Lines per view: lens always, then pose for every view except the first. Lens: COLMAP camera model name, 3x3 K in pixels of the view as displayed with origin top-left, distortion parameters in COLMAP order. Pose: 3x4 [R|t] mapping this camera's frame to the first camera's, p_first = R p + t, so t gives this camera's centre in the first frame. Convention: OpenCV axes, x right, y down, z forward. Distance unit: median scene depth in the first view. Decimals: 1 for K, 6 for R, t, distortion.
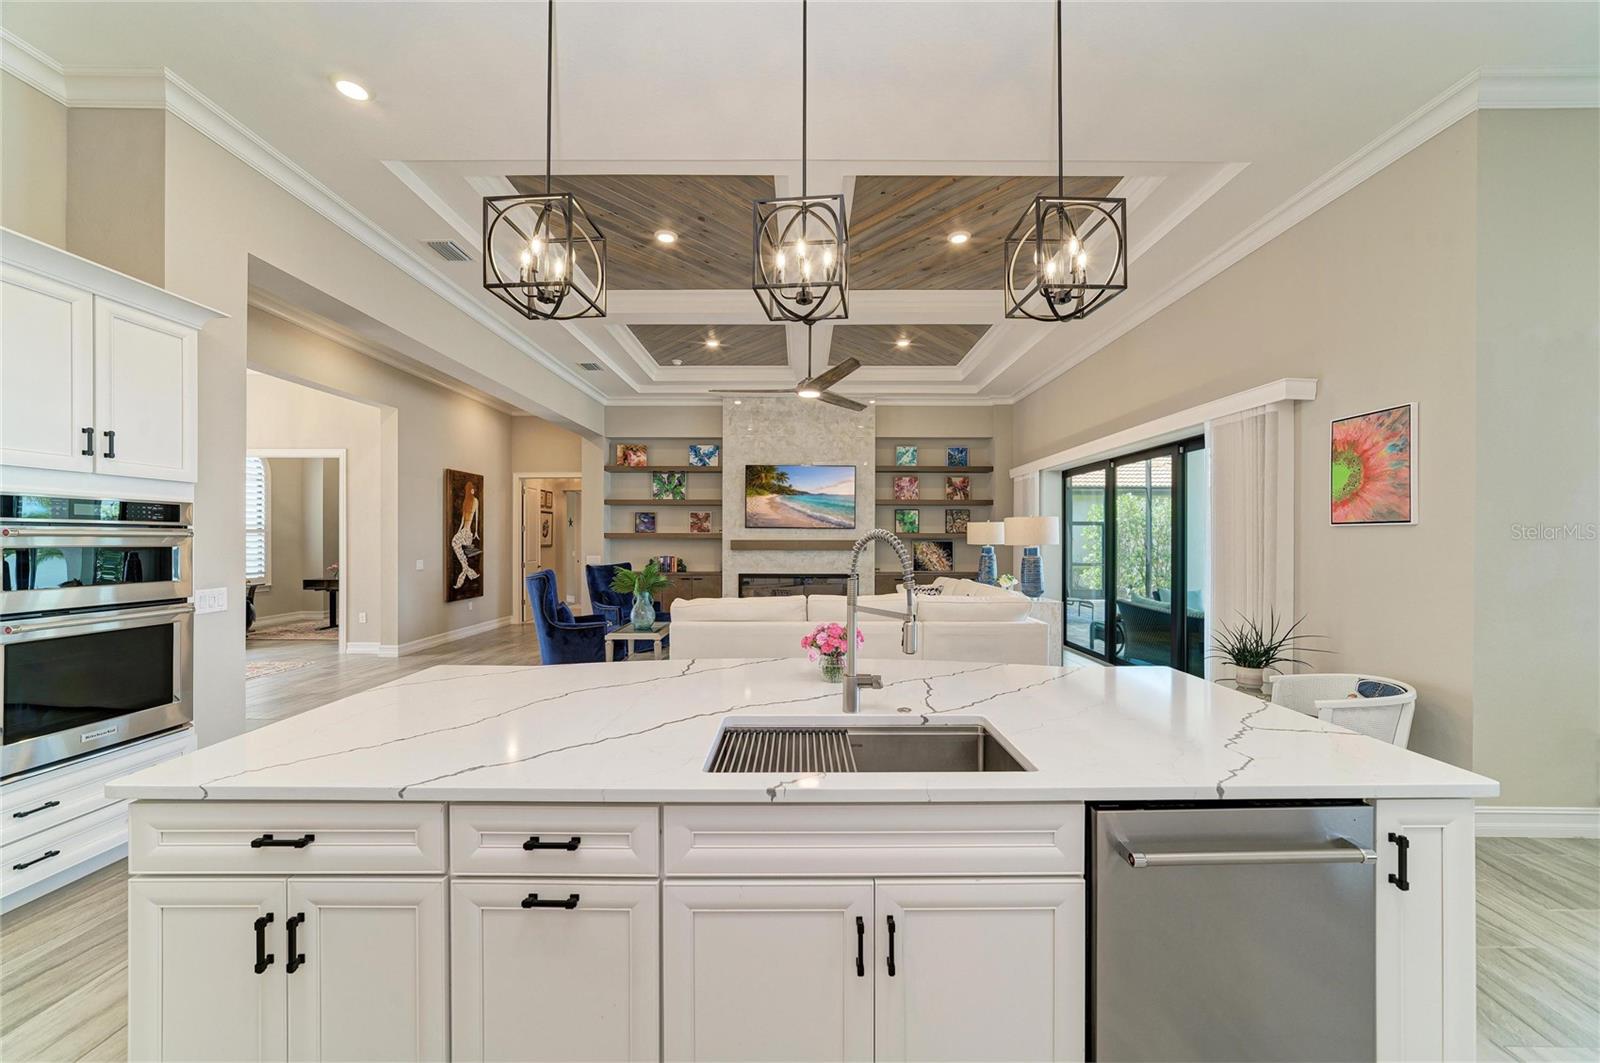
lens RADIAL K [[598.4, 0, 803.9], [0, 598.4, 539.0], [0, 0, 1]] dist [-0.019988, 0.007410]
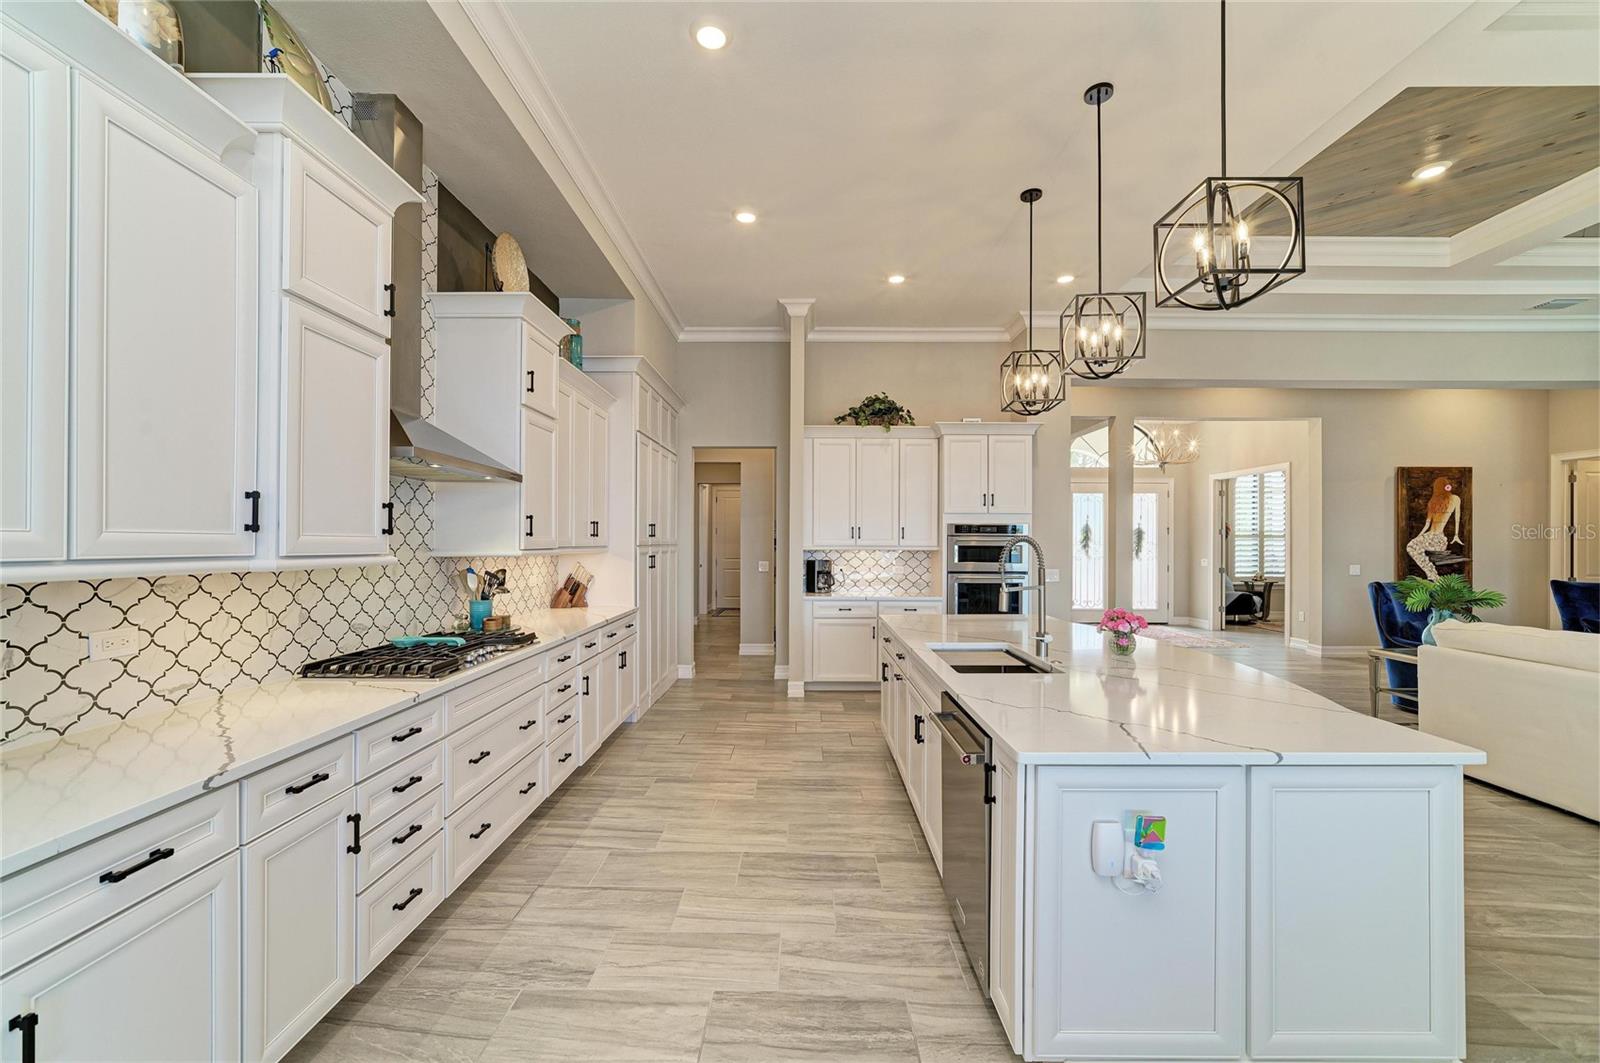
lens RADIAL K [[640.8, 0, 803.8], [0, 640.8, 540.8], [0, 0, 1]] dist [-0.029853, 0.010208]
pose [[-0.007021, -0.001164, -0.999975, 0.332398], [-0.003566, 0.999993, -0.001139, 0.000143], [0.999969, 0.003558, -0.007025, 0.080352]]
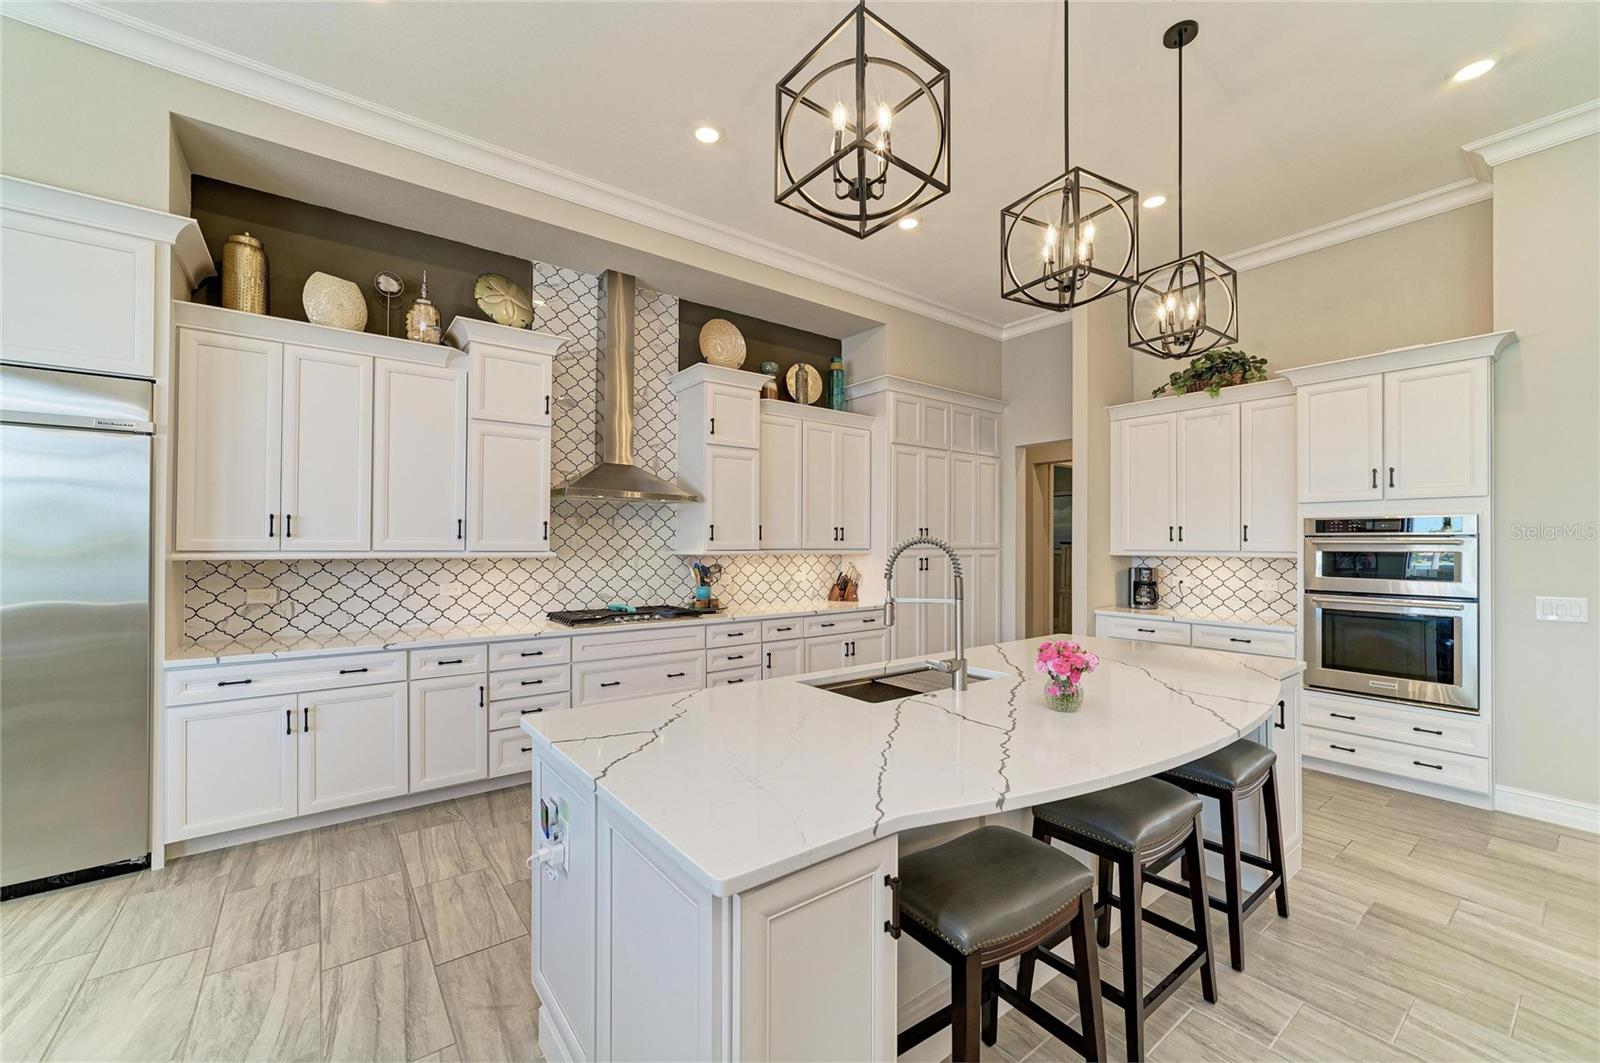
lens RADIAL K [[640.8, 0, 803.8], [0, 640.8, 540.8], [0, 0, 1]] dist [-0.029853, 0.010208]
pose [[-0.795665, -0.006338, -0.605704, 0.214676], [-0.003887, 0.999978, -0.005358, 0.000297], [0.605724, -0.001909, -0.795672, 0.355617]]
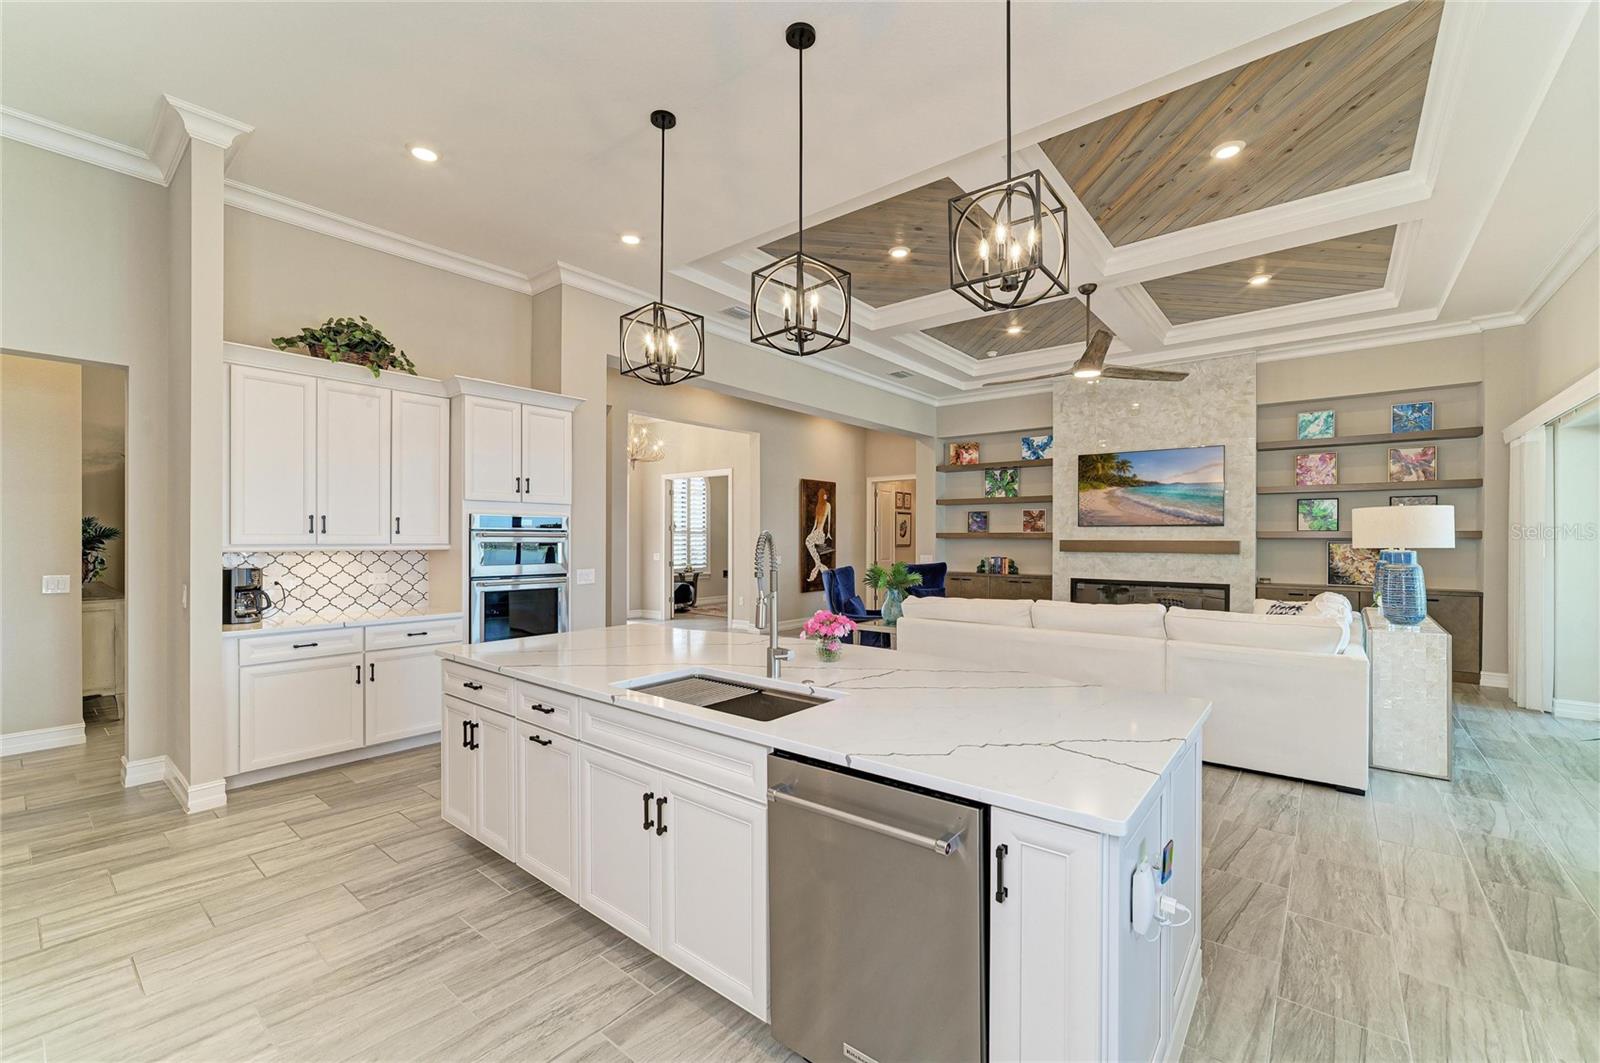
lens RADIAL K [[656.8, 0, 803.5], [0, 656.8, 539.6], [0, 0, 1]] dist [-0.021787, 0.010957]
pose [[0.777176, 0.001842, -0.629280, 0.193970], [-0.001208, 0.999998, 0.001434, 0.000128], [0.629282, -0.000354, 0.777177, -0.004387]]
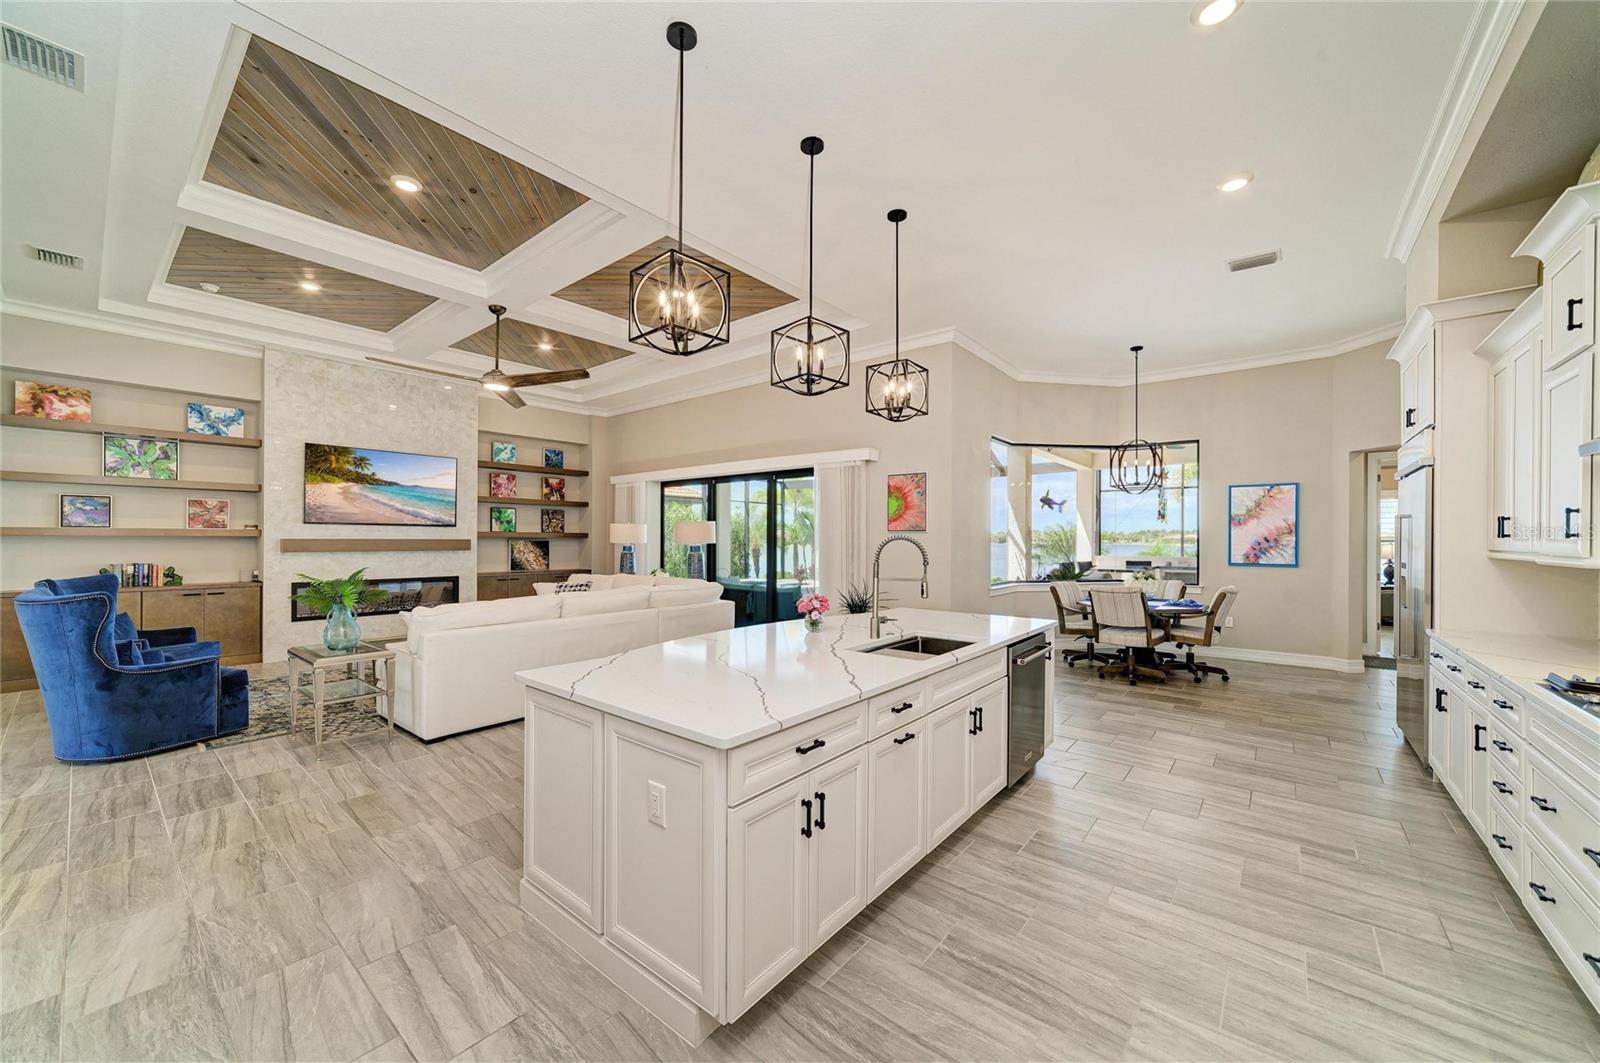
lens RADIAL K [[598.4, 0, 803.9], [0, 598.4, 539.0], [0, 0, 1]] dist [-0.019988, 0.007410]
pose [[0.631790, 0.000336, 0.775140, -0.283950], [-0.002522, 0.999996, 0.001622, -0.001117], [-0.775135, -0.002980, 0.631788, 0.010713]]
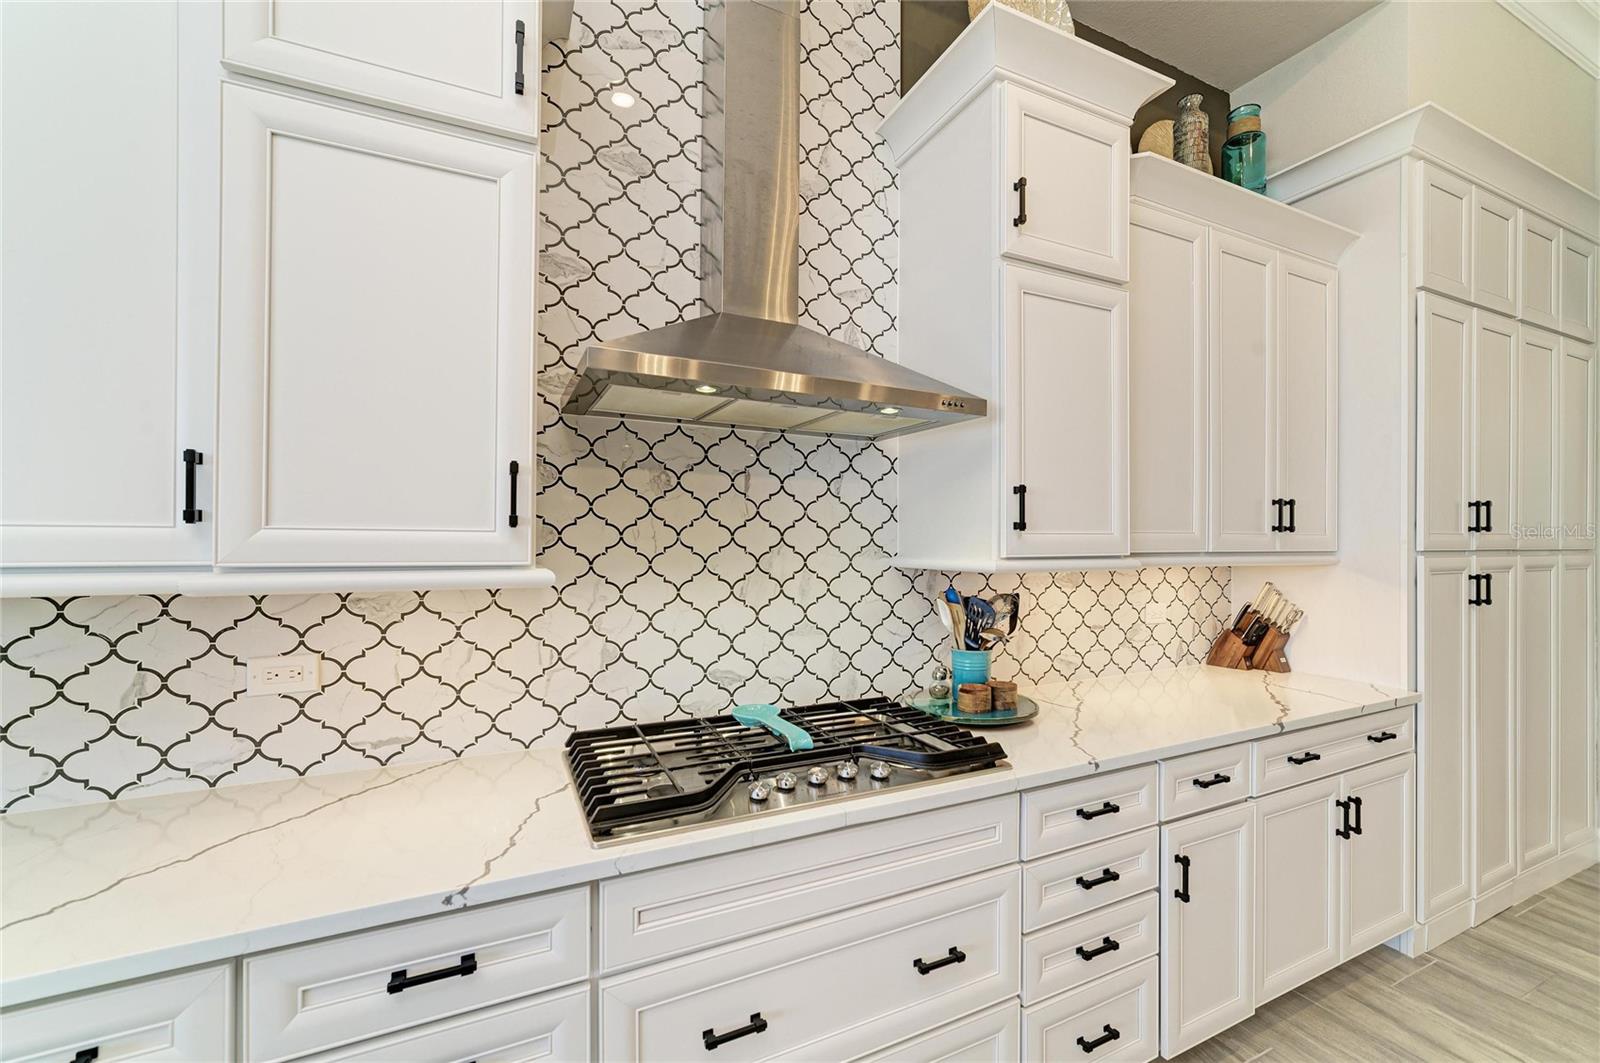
lens RADIAL K [[656.8, 0, 803.5], [0, 656.8, 539.6], [0, 0, 1]] dist [-0.021787, 0.010957]
pose [[-0.905187, -0.002497, -0.425006, 0.100039], [-0.003051, 0.999995, 0.000622, 0.000287], [0.425002, 0.001859, -0.905190, 0.056170]]
